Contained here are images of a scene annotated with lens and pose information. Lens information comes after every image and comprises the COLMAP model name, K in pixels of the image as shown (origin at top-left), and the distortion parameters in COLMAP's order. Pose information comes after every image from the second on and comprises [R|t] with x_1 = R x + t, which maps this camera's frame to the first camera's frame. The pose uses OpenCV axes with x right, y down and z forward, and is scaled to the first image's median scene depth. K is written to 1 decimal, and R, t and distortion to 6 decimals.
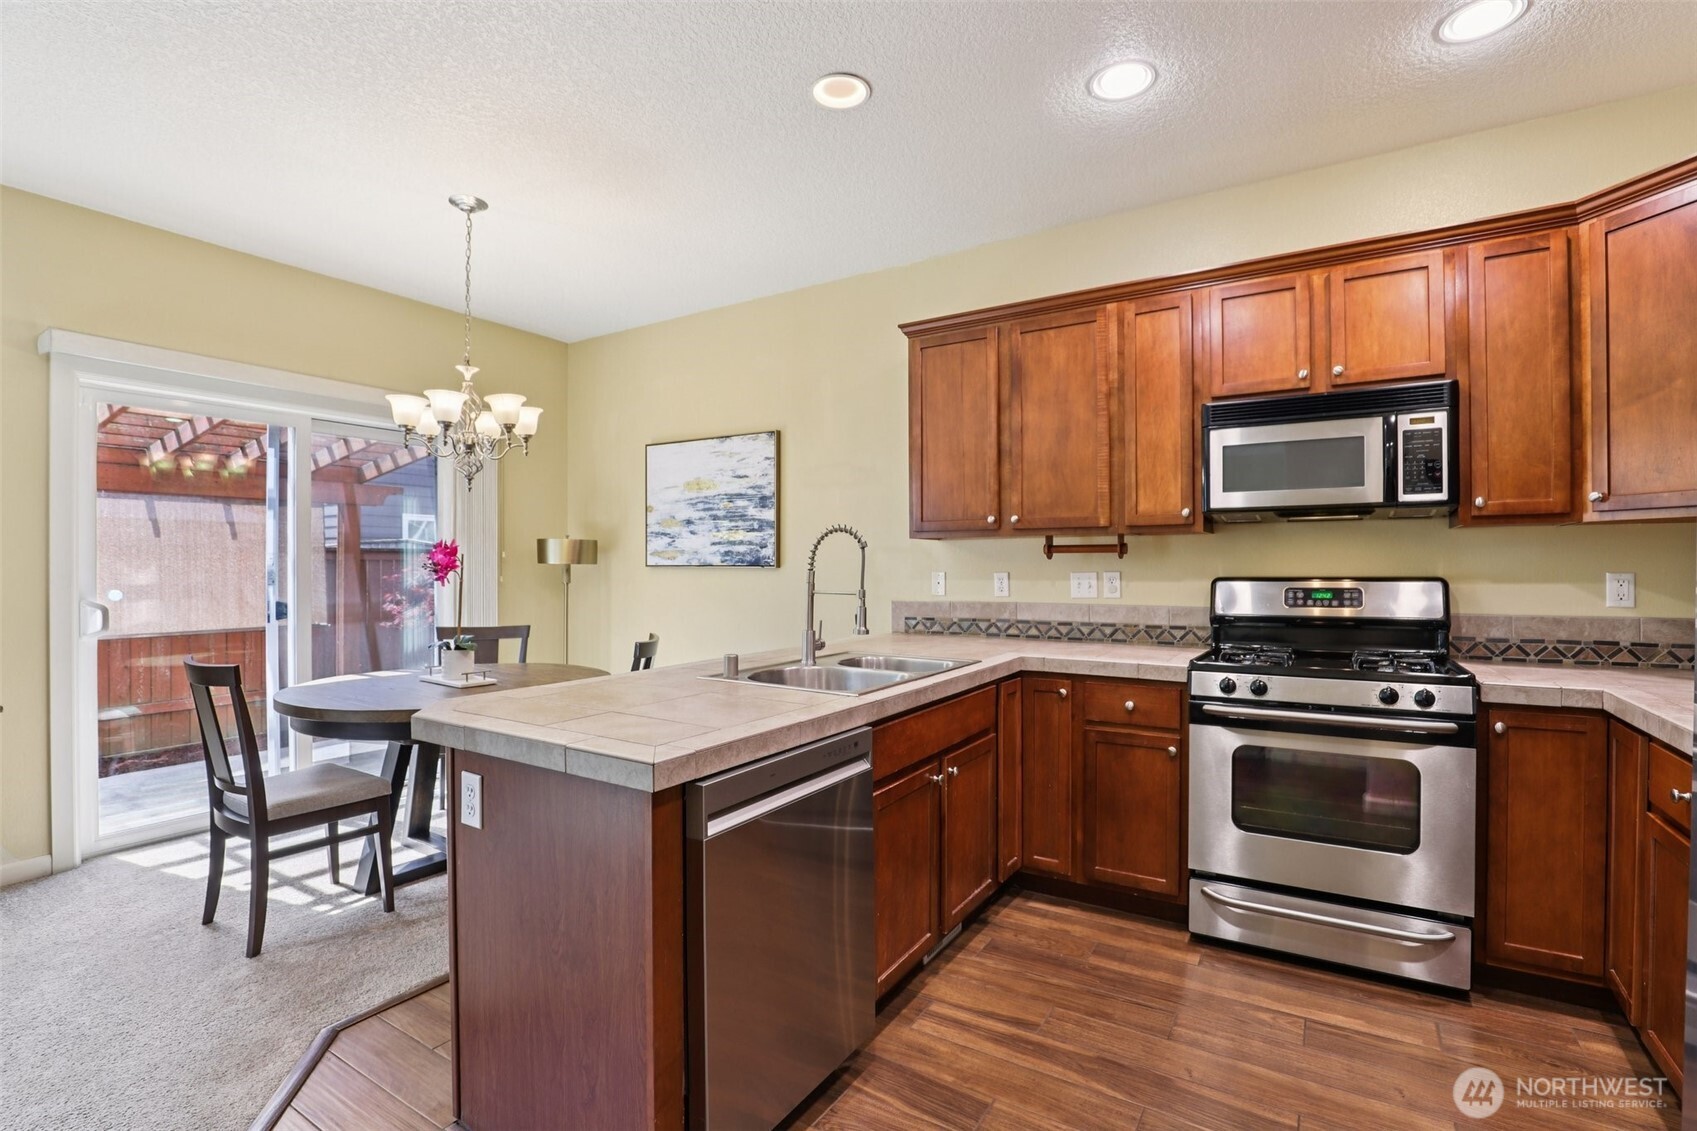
lens RADIAL K [[784.2, 0, 843.9], [0, 784.2, 564.8], [0, 0, 1]] dist [-0.037066, 0.006967]
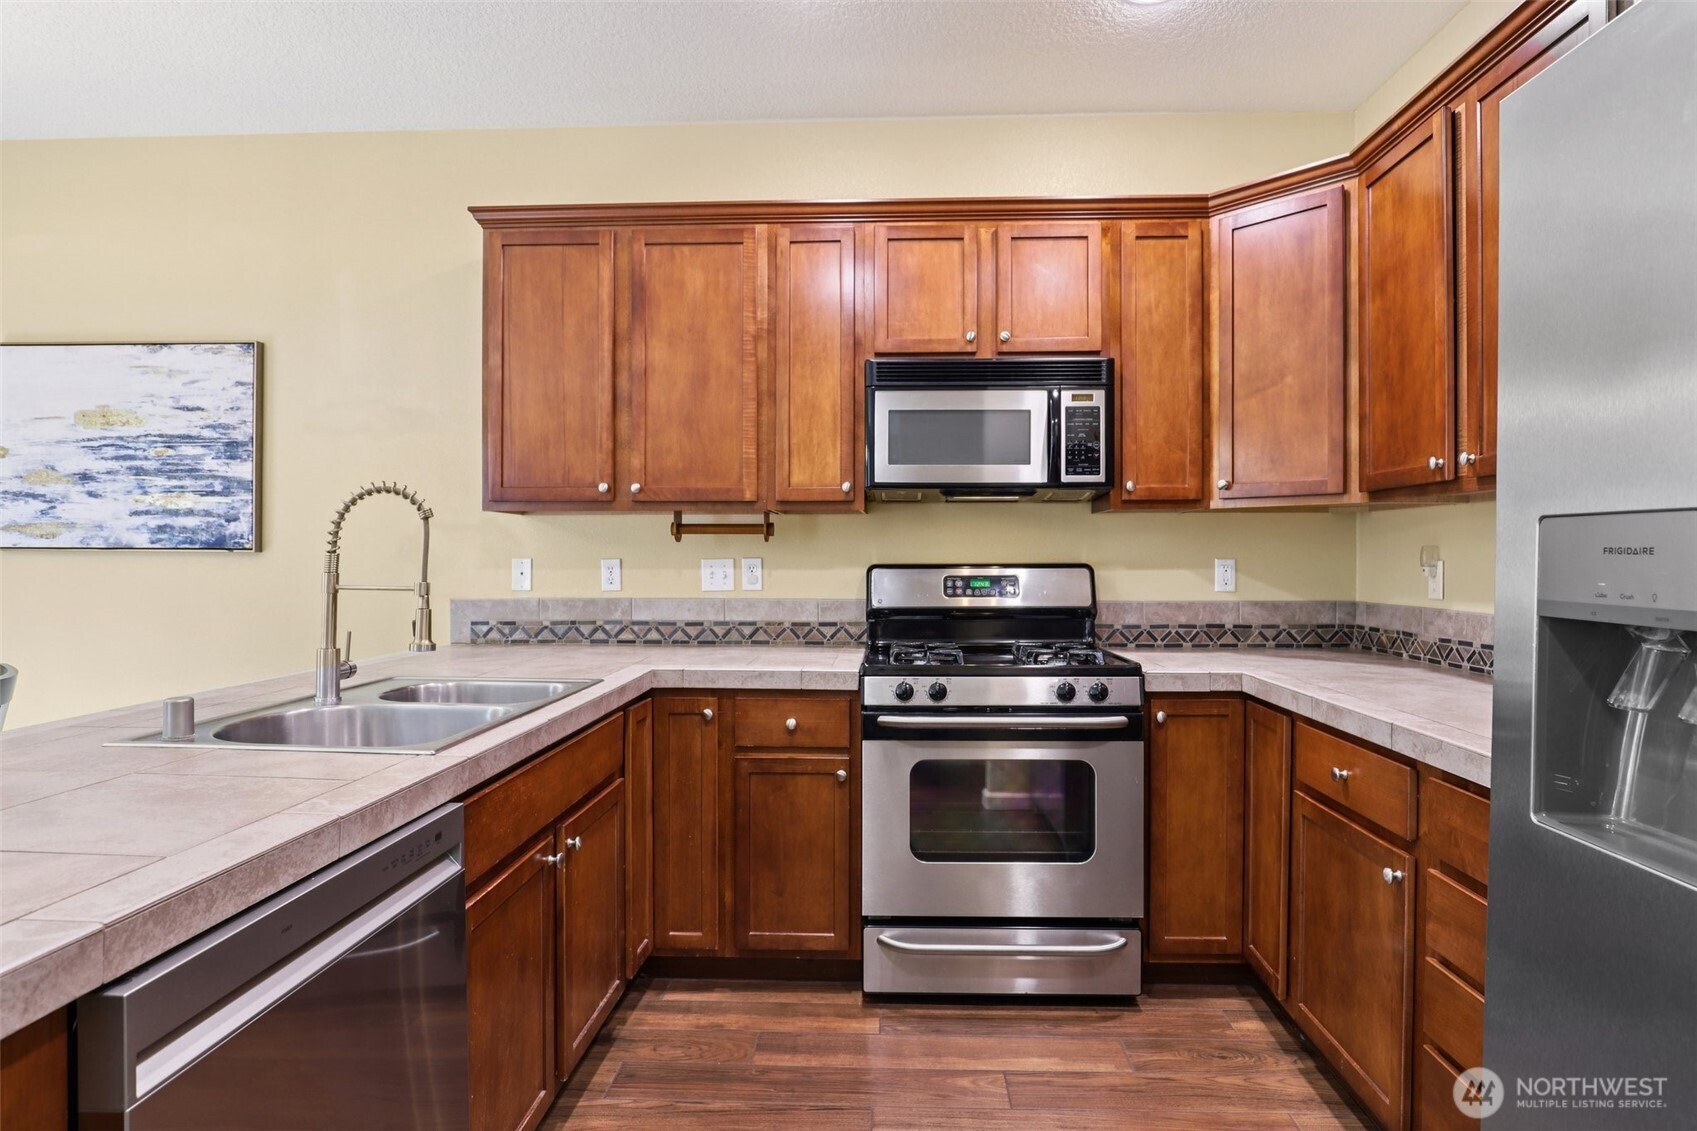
lens RADIAL K [[898.0, 0, 865.3], [0, 898.0, 556.4], [0, 0, 1]] dist [-0.021982, 0.003179]
pose [[0.863887, 0.003256, 0.503675, -0.027512], [-0.004181, 0.999991, 0.000707, 0.006321], [-0.503668, -0.002717, 0.863893, 0.138322]]
